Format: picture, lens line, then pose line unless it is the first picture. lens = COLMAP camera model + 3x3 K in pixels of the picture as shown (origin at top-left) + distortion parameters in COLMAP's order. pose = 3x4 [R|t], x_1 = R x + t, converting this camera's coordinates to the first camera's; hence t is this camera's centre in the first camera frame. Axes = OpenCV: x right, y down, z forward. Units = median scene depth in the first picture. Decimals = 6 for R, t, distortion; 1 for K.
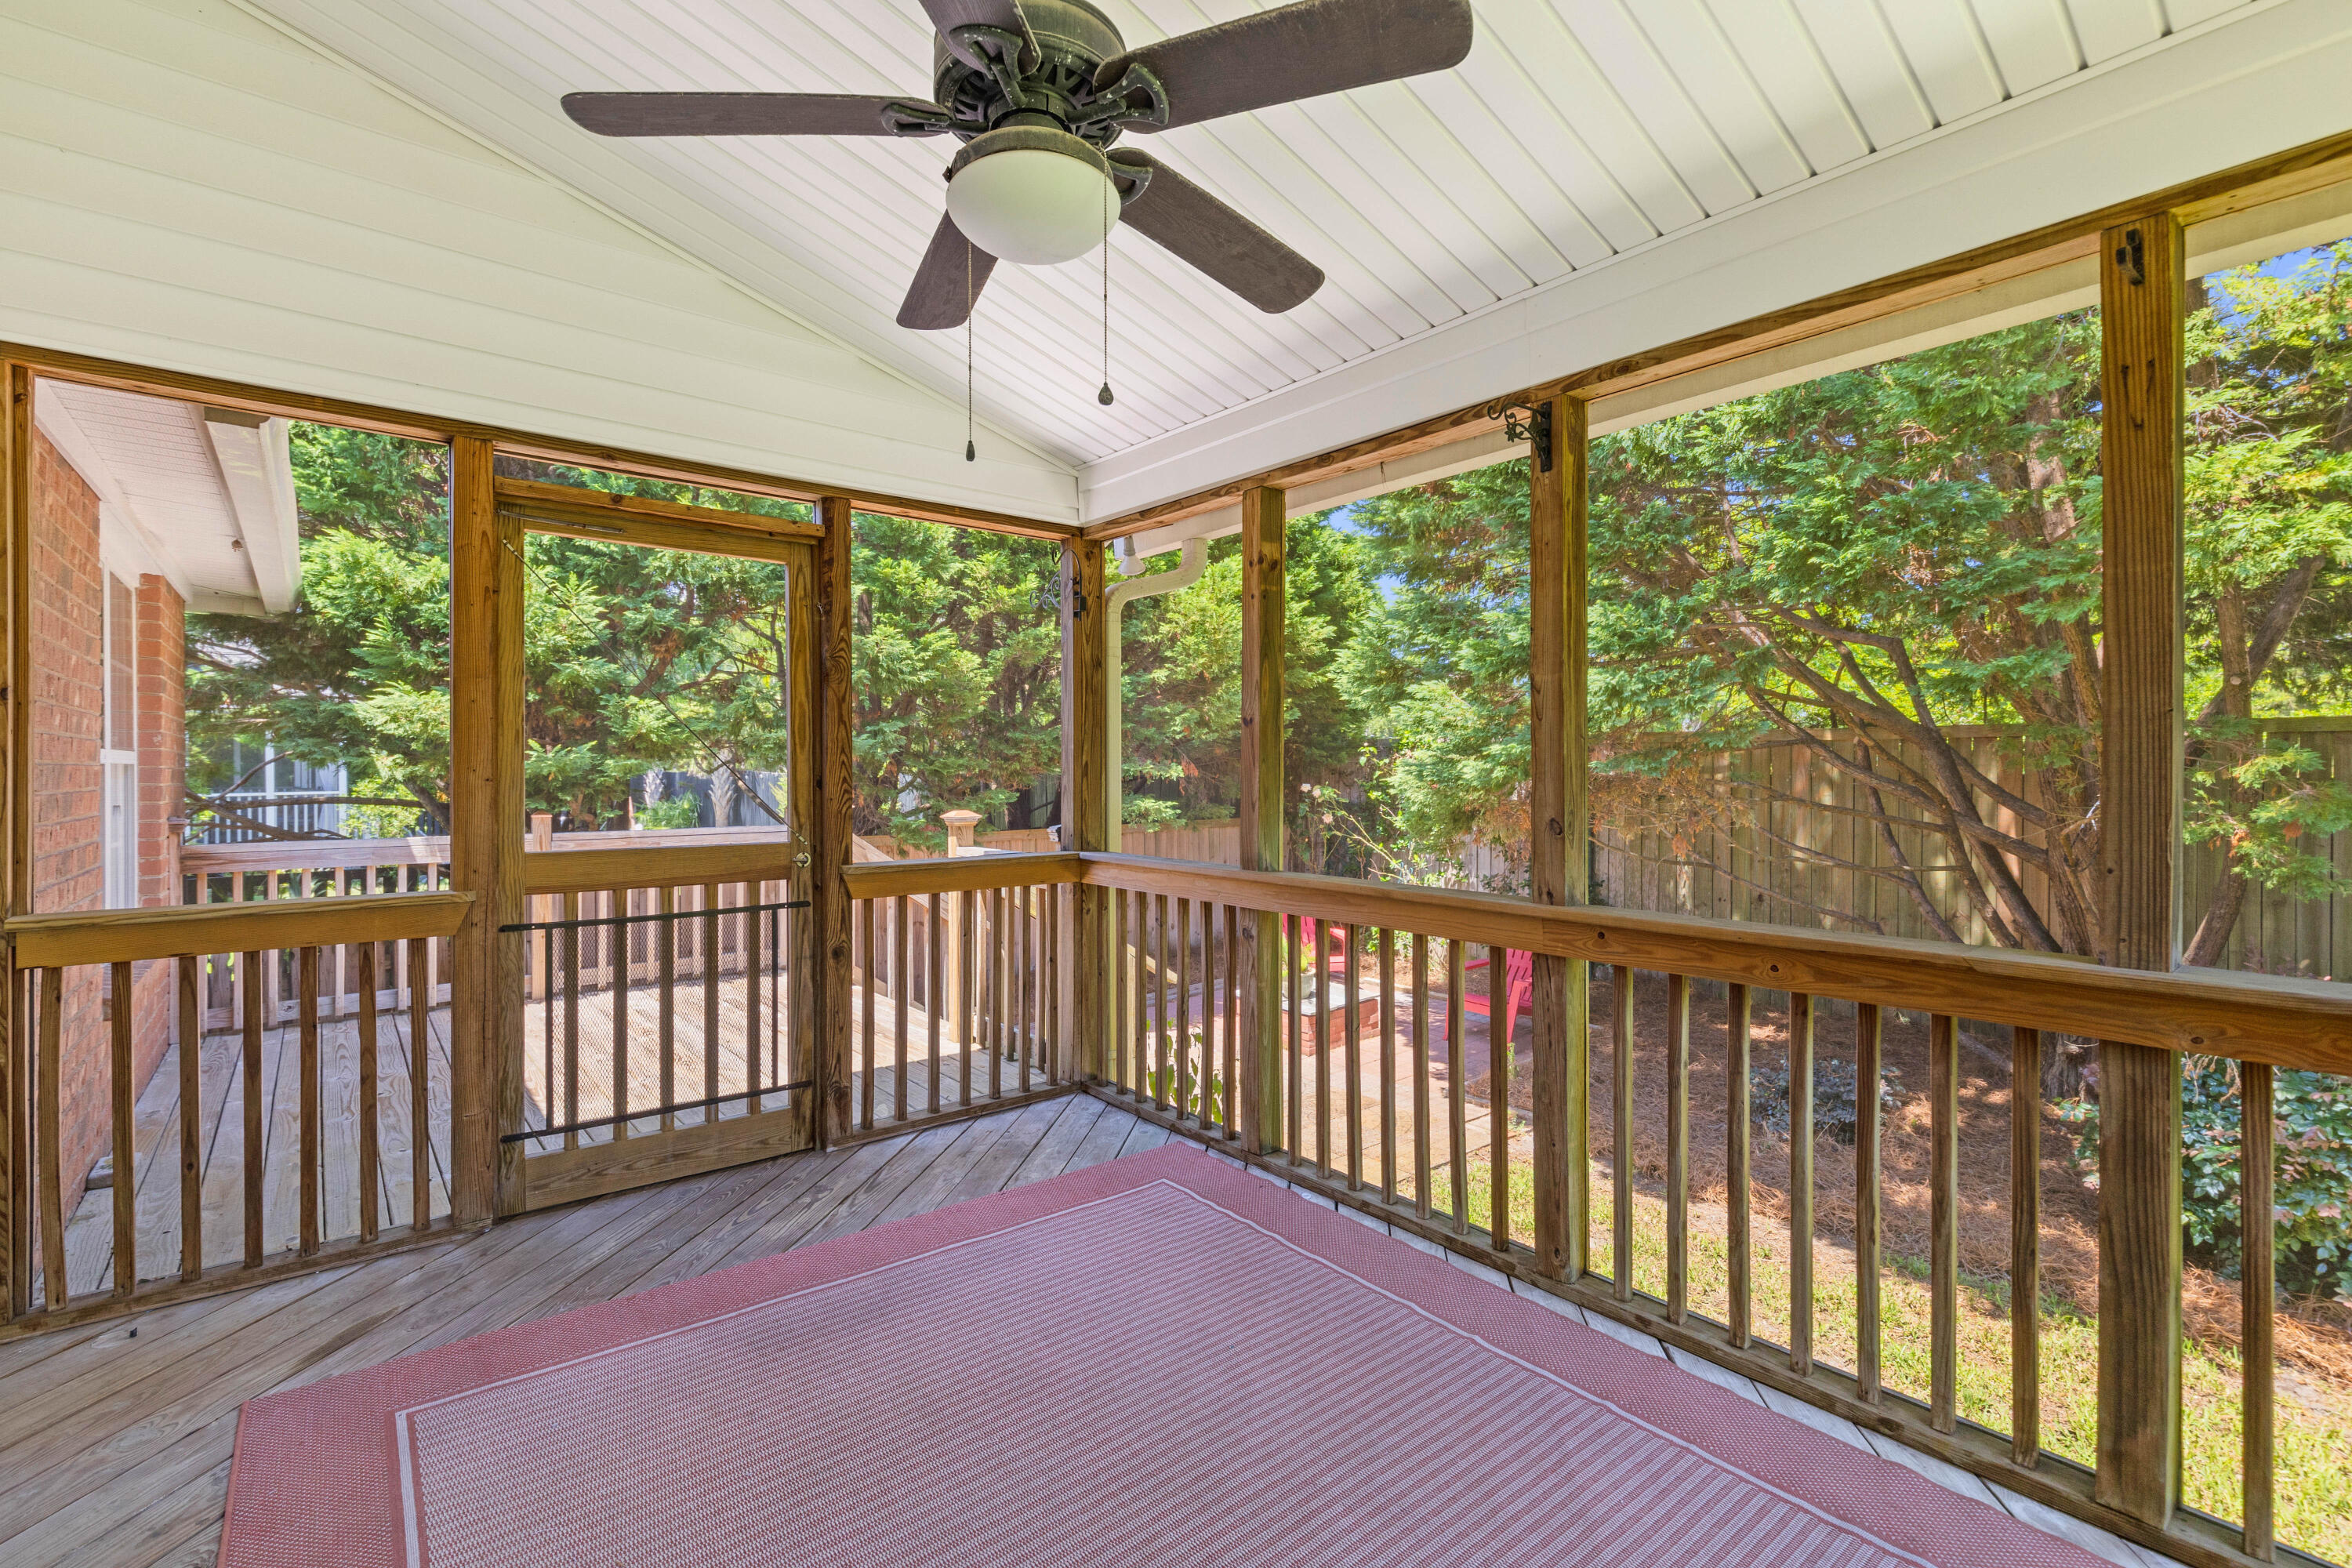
lens RADIAL K [[1085.2, 0, 1174.5], [0, 1085.2, 789.6], [0, 0, 1]] dist [0.010771, 0.000034]
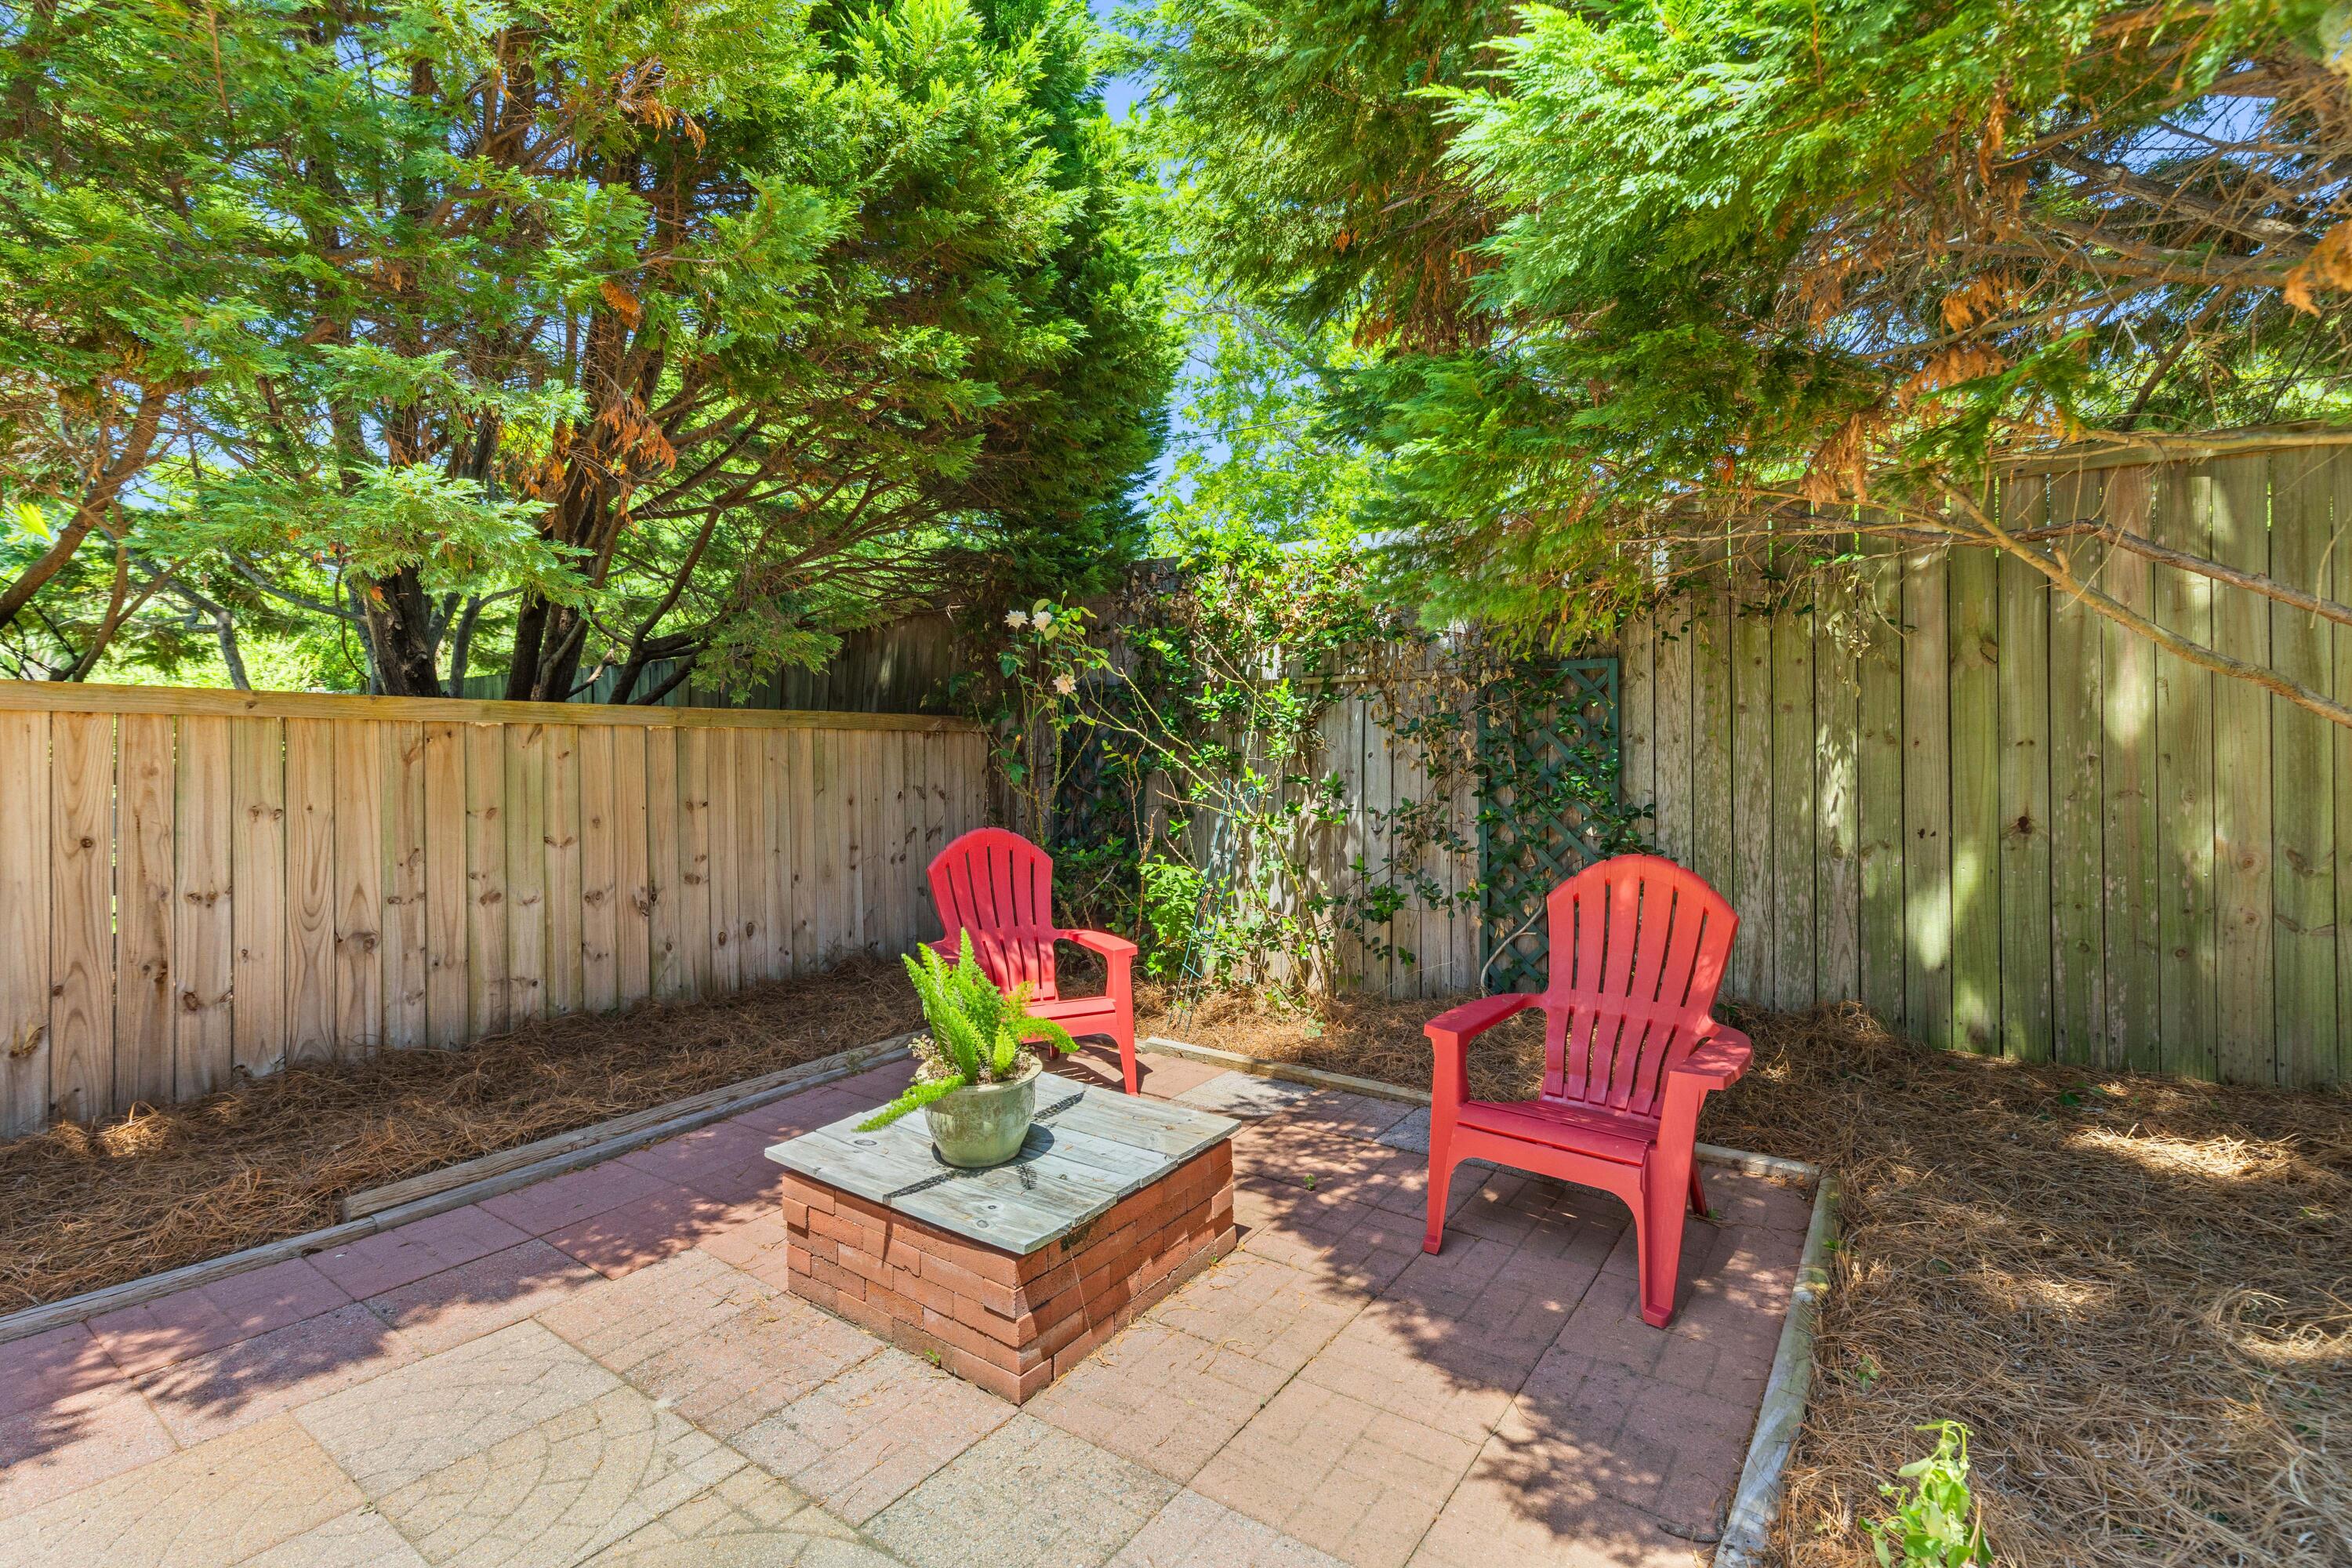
lens RADIAL K [[1085.2, 0, 1171.8], [0, 1085.2, 776.1], [0, 0, 1]] dist [0.010771, 0.000034]
pose [[0.965611, -0.002040, 0.259983, 0.121219], [0.004995, 0.999930, -0.010703, 0.127491], [-0.259943, 0.011634, 0.965554, 1.009194]]
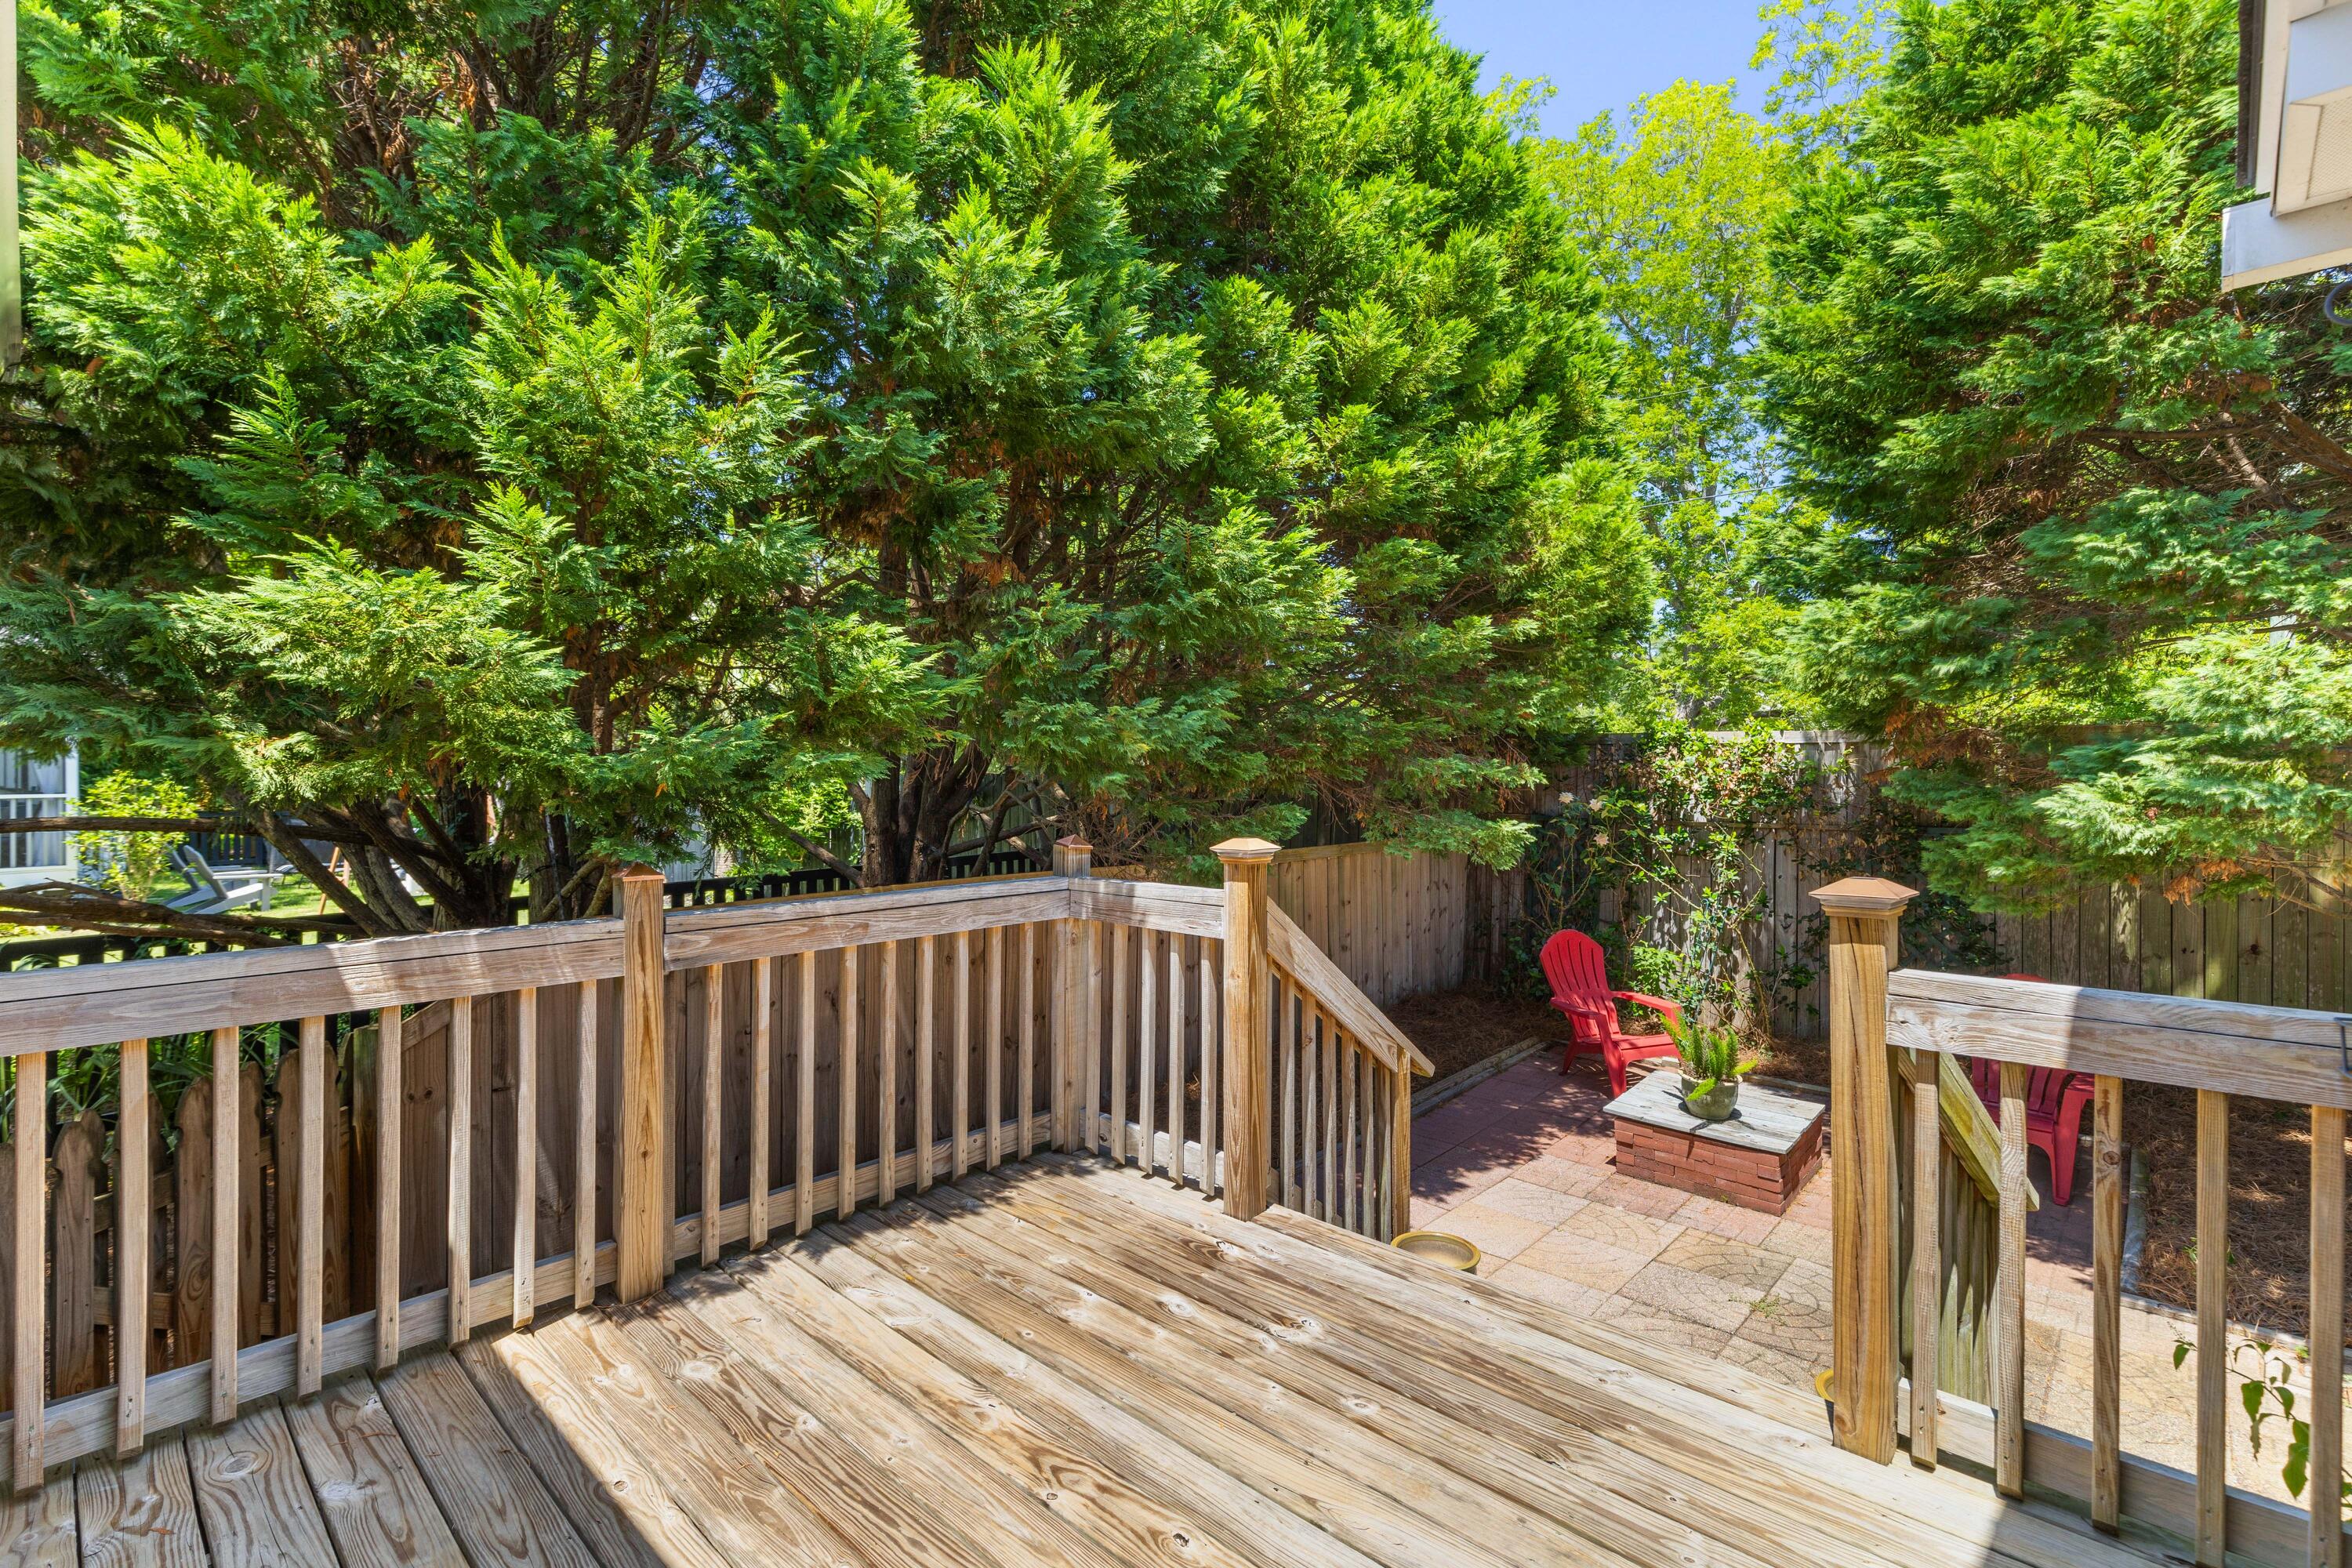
lens RADIAL K [[1085.2, 0, 1181.8], [0, 1085.2, 773.9], [0, 0, 1]] dist [0.010771, 0.000034]
pose [[0.989406, 0.003788, 0.145123, -0.454976], [-0.001727, 0.999896, -0.014329, -0.012313], [-0.145162, 0.013927, 0.989310, 0.562715]]
